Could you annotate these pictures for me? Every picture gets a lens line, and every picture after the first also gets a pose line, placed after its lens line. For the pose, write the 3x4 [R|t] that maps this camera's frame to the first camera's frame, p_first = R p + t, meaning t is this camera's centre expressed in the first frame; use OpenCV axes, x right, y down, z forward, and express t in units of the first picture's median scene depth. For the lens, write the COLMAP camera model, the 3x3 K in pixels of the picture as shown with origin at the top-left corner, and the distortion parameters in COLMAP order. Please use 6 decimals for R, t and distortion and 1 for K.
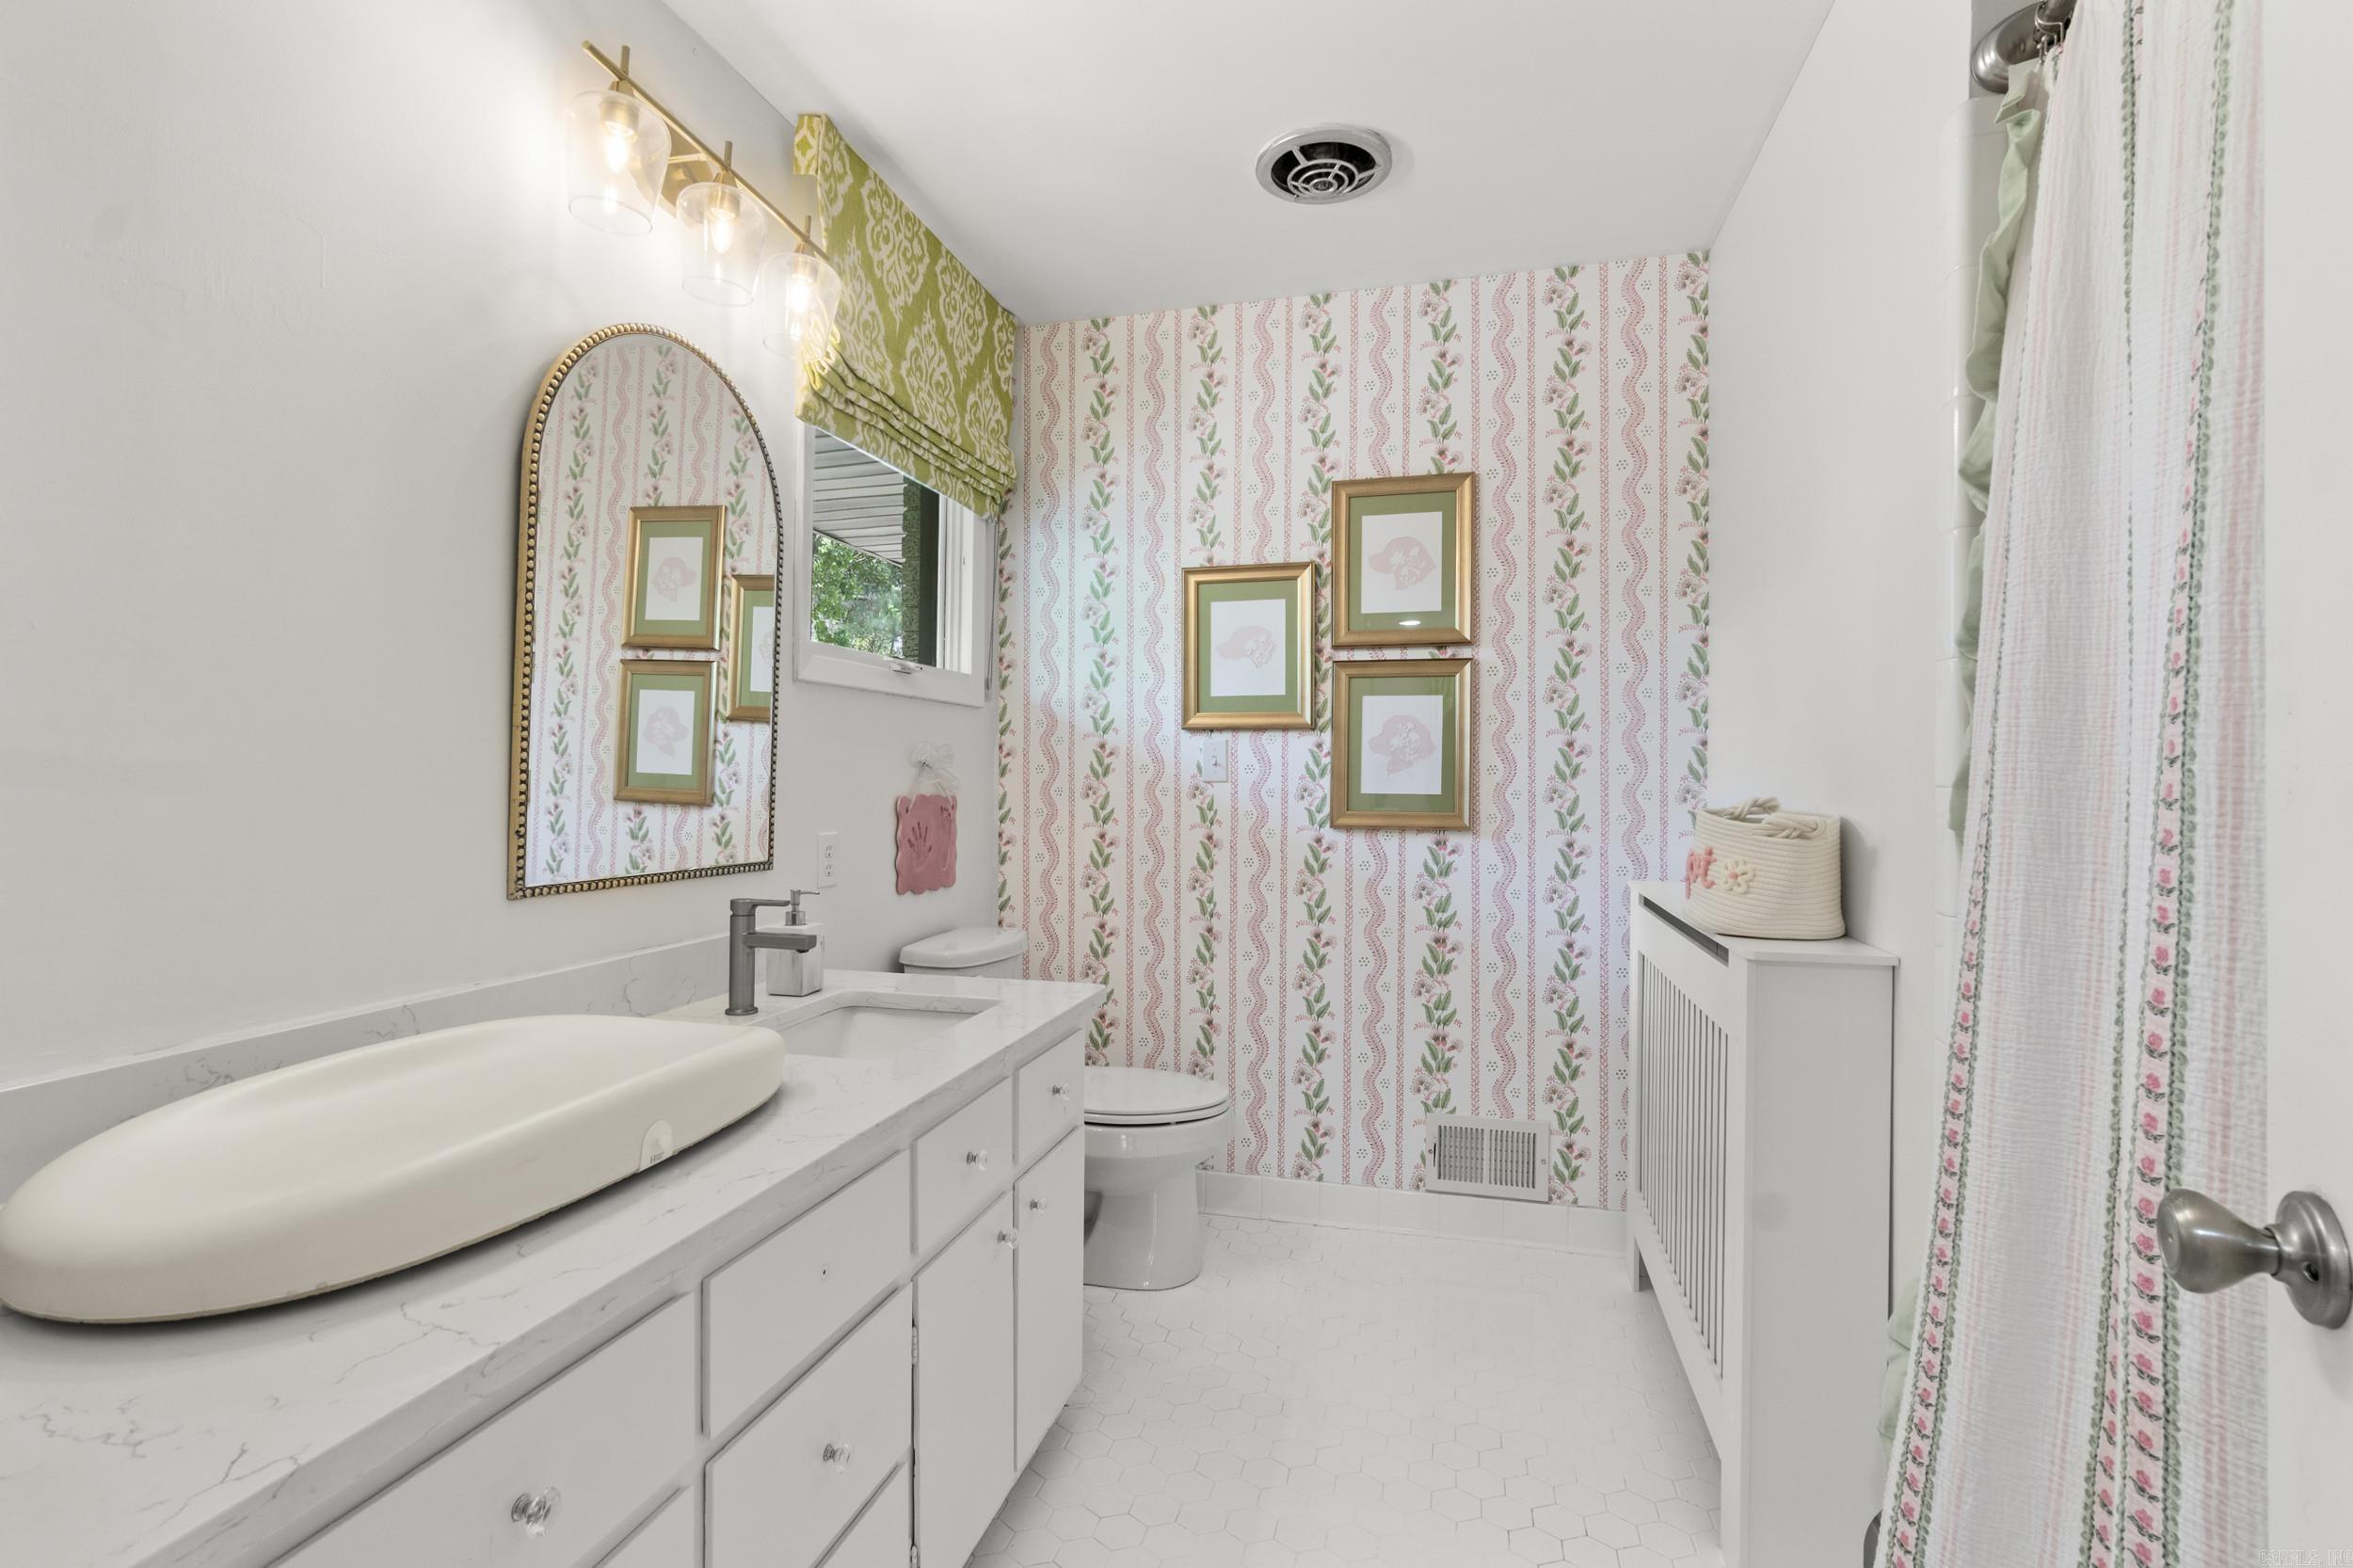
lens RADIAL K [[1095.2, 0, 1173.6], [0, 1095.2, 776.6], [0, 0, 1]] dist [-0.004208, 0.002274]
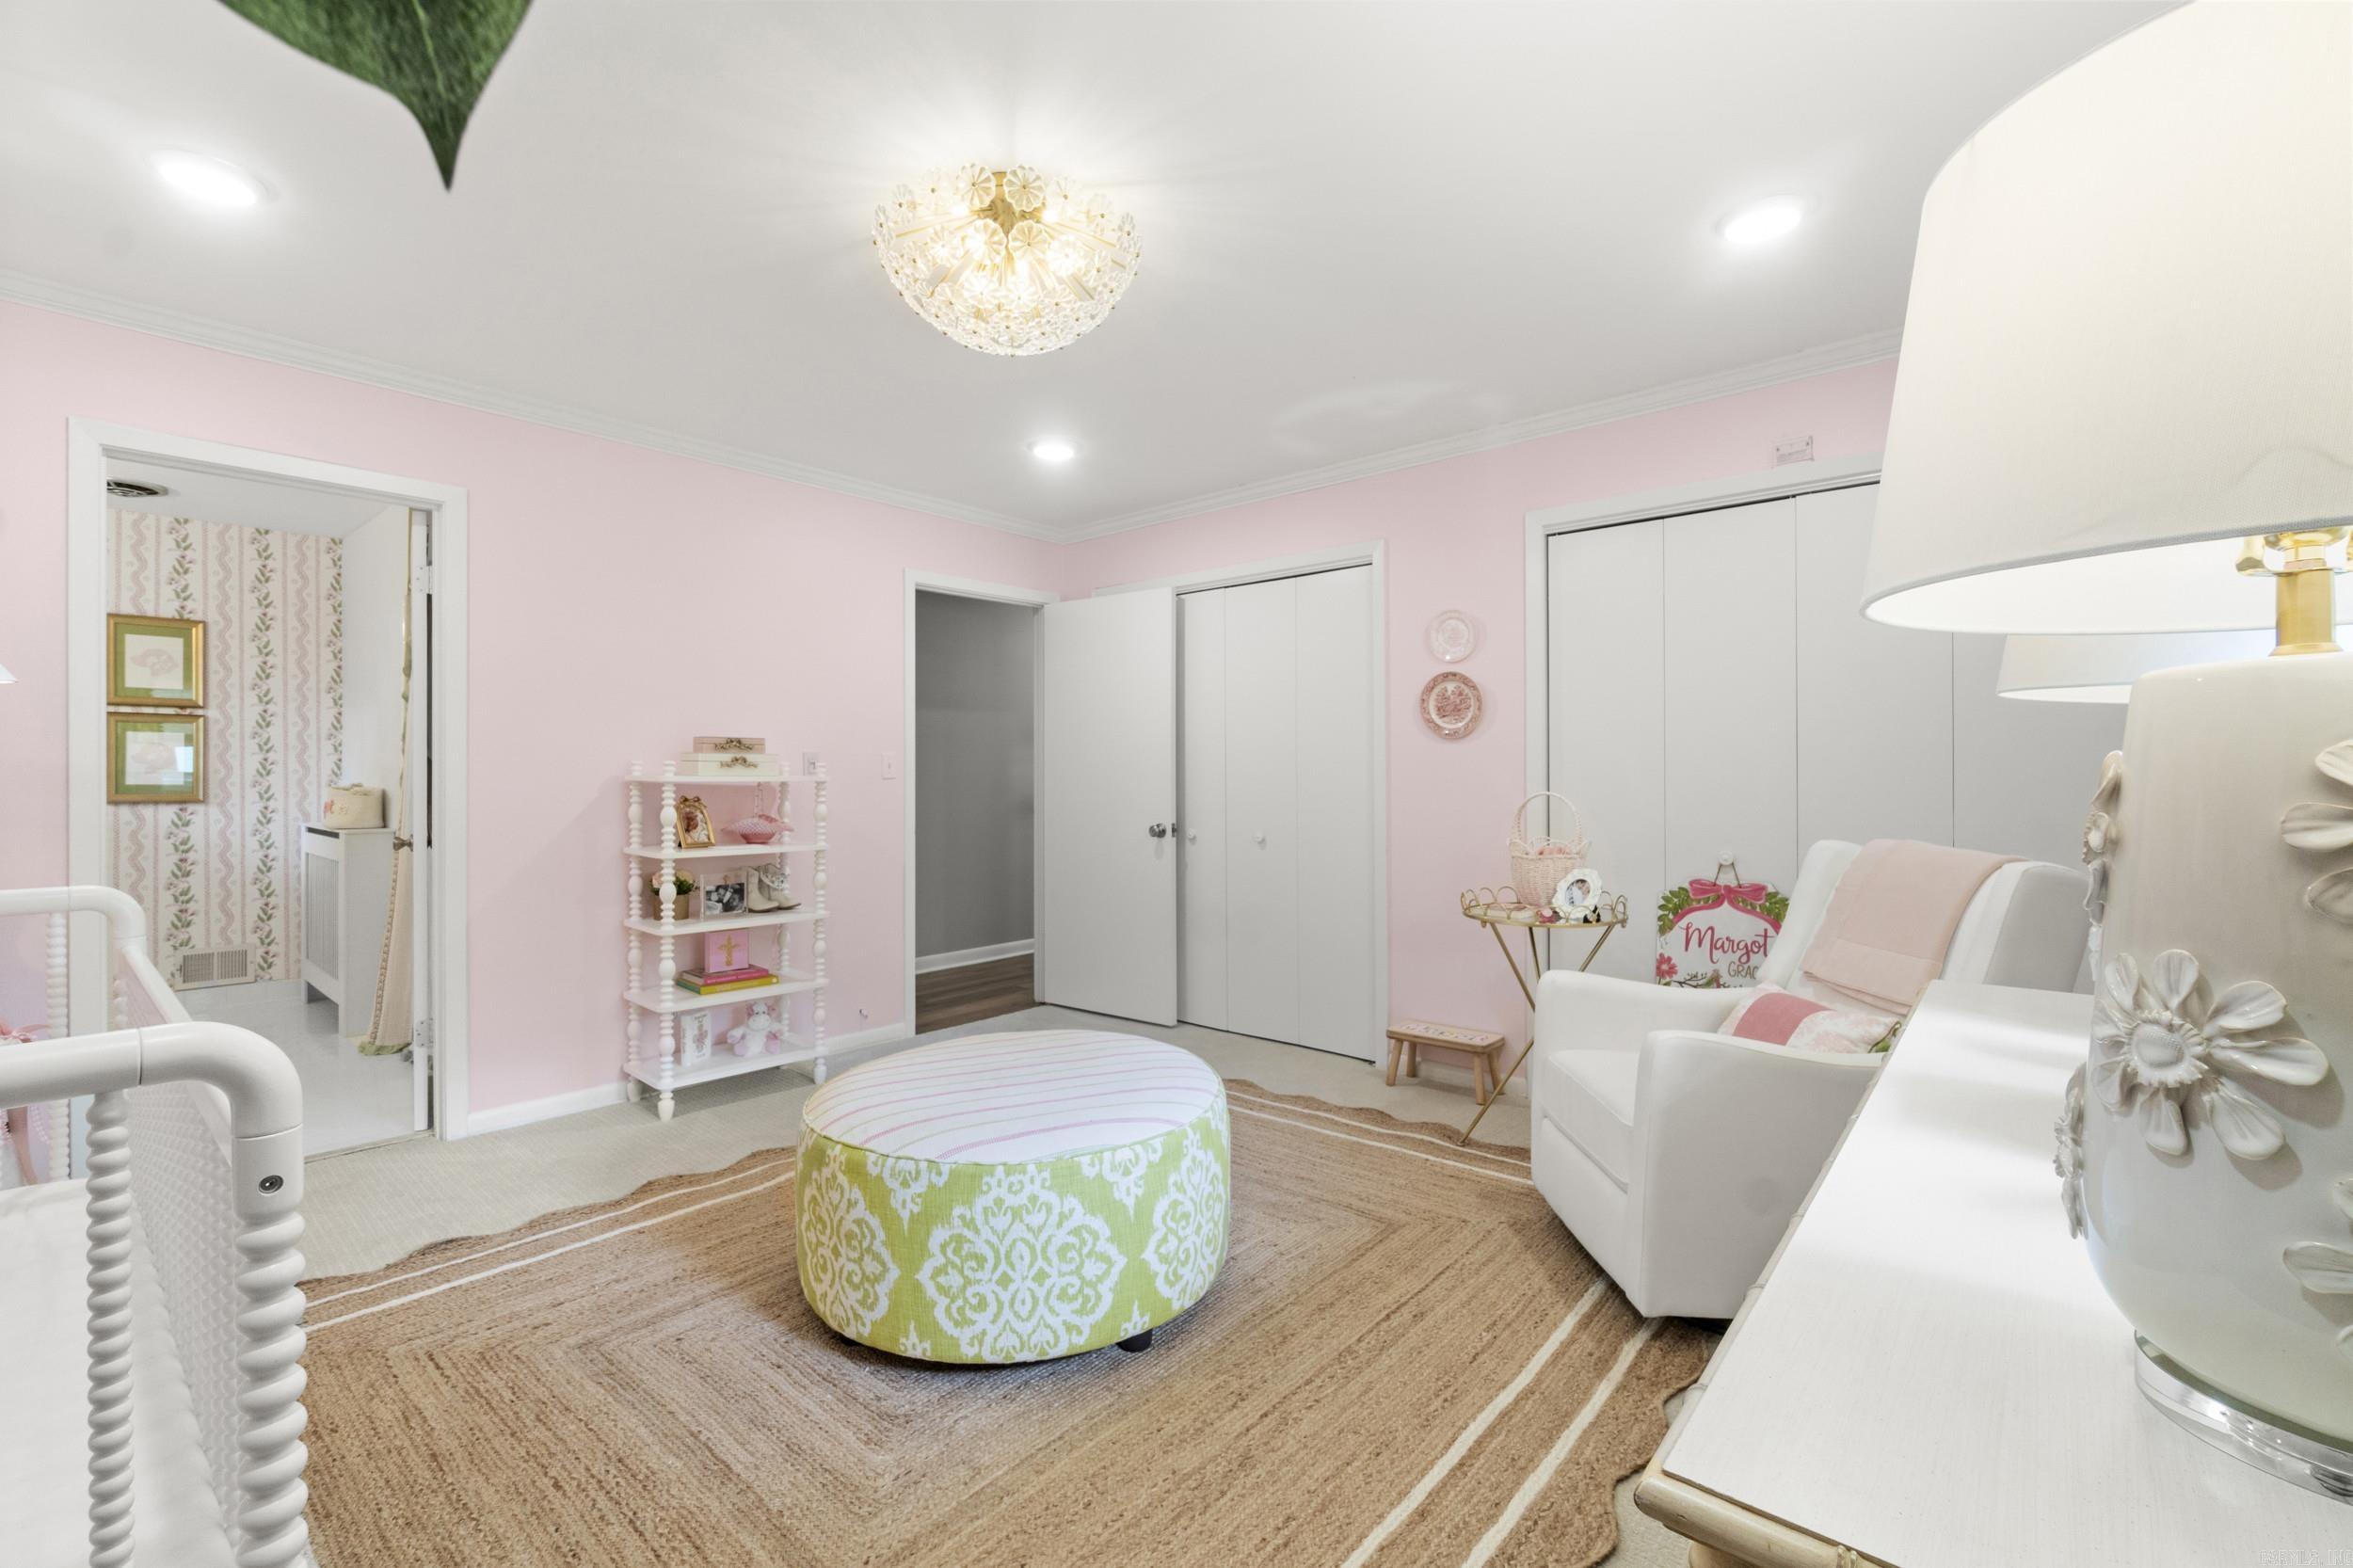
lens RADIAL K [[1031.3, 0, 1172.4], [0, 1031.3, 777.2], [0, 0, 1]] dist [-0.004137, -0.001289]
pose [[0.457265, -0.006560, 0.889307, -0.576623], [0.001815, 0.999978, 0.006443, -0.005104], [-0.889329, -0.001332, 0.457266, -1.401980]]
